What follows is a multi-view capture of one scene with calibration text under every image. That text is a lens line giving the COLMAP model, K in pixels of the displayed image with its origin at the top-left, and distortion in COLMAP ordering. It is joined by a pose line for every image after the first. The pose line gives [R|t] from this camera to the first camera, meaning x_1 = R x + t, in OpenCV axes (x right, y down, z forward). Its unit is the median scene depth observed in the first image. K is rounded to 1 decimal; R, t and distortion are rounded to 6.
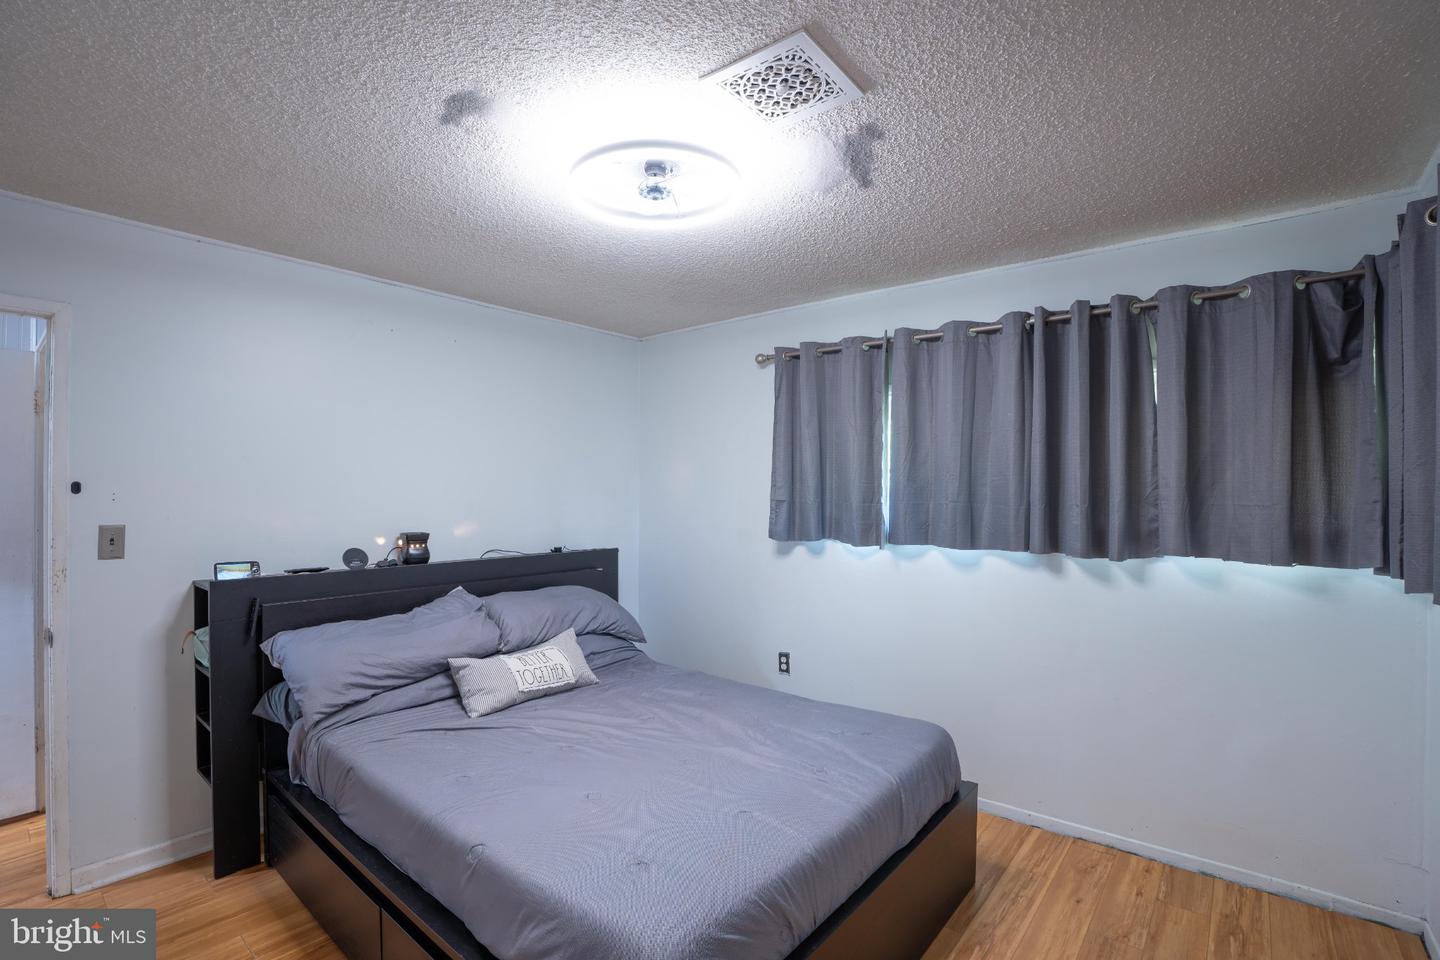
lens RADIAL K [[666.2, 0, 717.8], [0, 666.2, 481.8], [0, 0, 1]] dist [-0.045066, 0.004263]
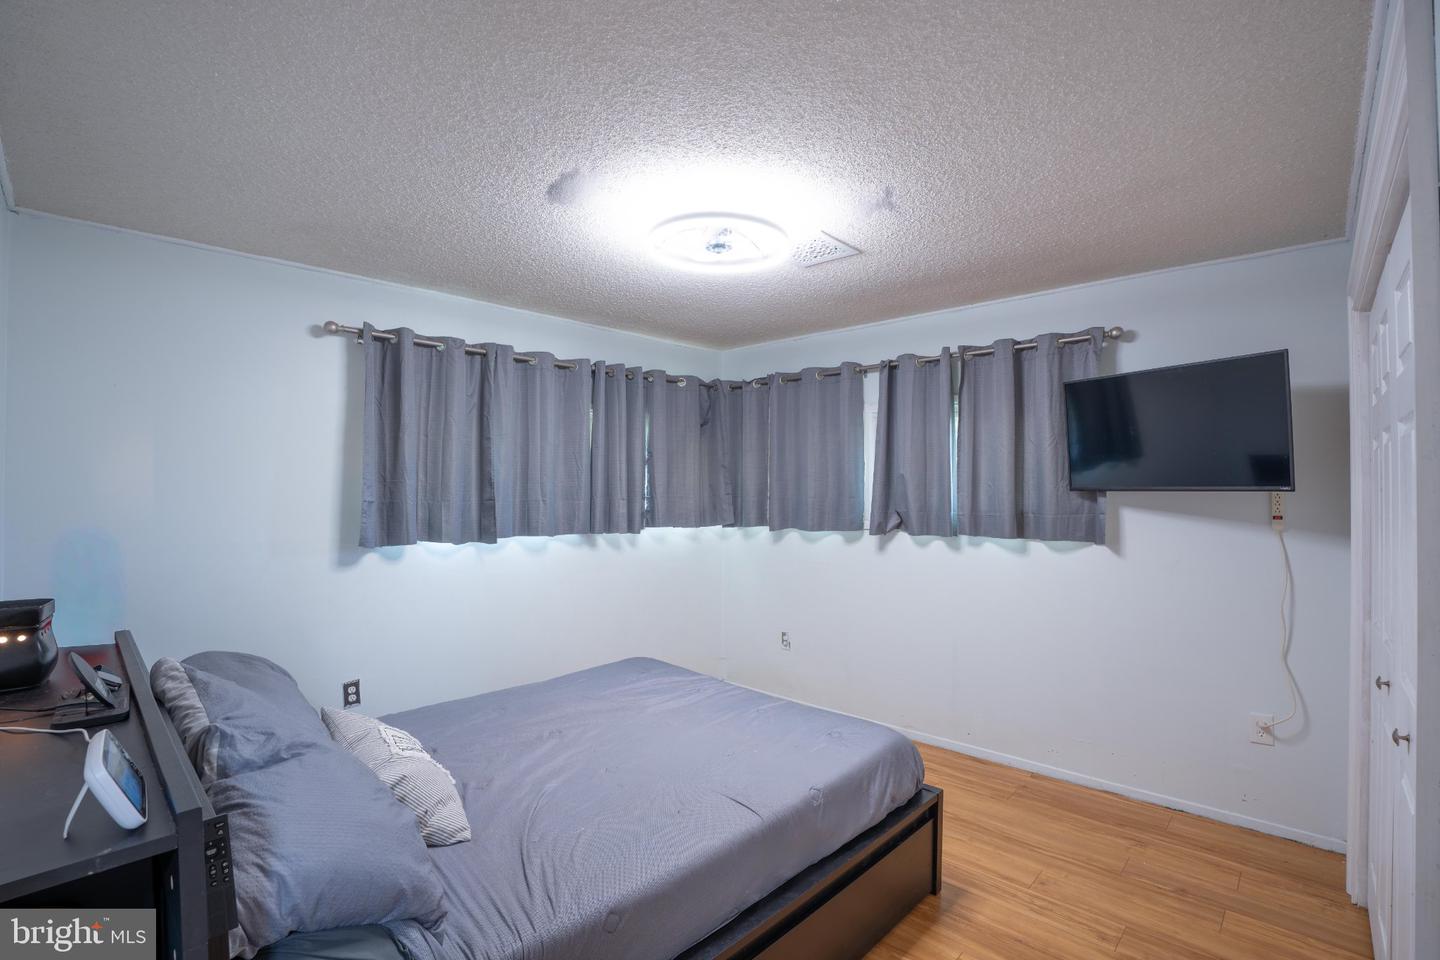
lens RADIAL K [[666.2, 0, 715.7], [0, 666.2, 481.5], [0, 0, 1]] dist [-0.045066, 0.004263]
pose [[0.085920, 0.003295, 0.996297, -0.872077], [-0.013667, 0.999904, -0.002128, -0.003681], [-0.996208, -0.013433, 0.085956, 0.588412]]
